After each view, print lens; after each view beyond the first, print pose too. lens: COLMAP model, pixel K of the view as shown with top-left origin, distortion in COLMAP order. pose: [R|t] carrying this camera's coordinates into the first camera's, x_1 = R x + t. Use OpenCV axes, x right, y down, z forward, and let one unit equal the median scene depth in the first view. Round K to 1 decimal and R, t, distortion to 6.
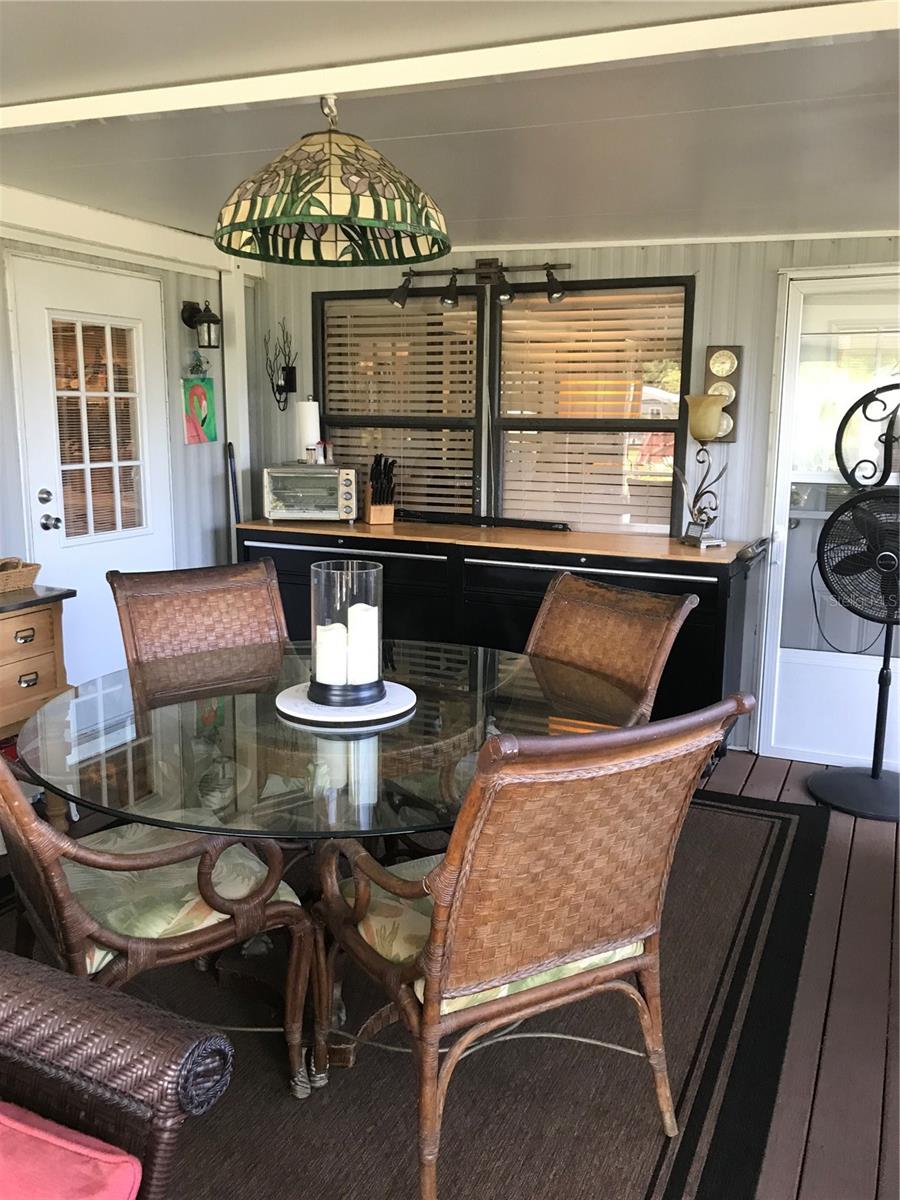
lens RADIAL K [[969.7, 0, 450.0], [0, 969.7, 600.0], [0, 0, 1]] dist [0.070116, -0.090278]
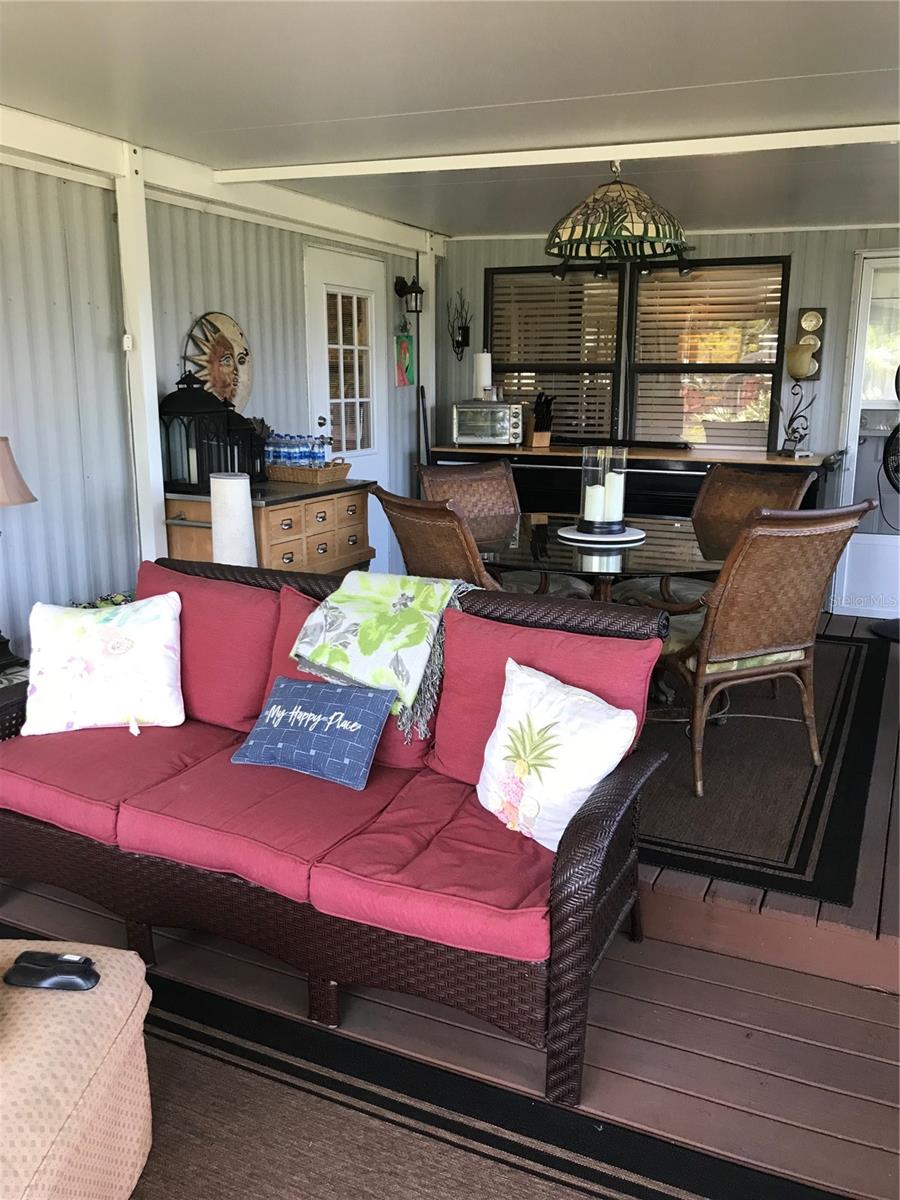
lens RADIAL K [[995.6, 0, 450.0], [0, 995.6, 600.0], [0, 0, 1]] dist [0.103089, -0.187710]
pose [[0.999995, -0.003069, 0.000540, -0.224850], [0.003052, 0.999598, 0.028174, 0.103873], [-0.000627, -0.028172, 0.999603, -0.410156]]
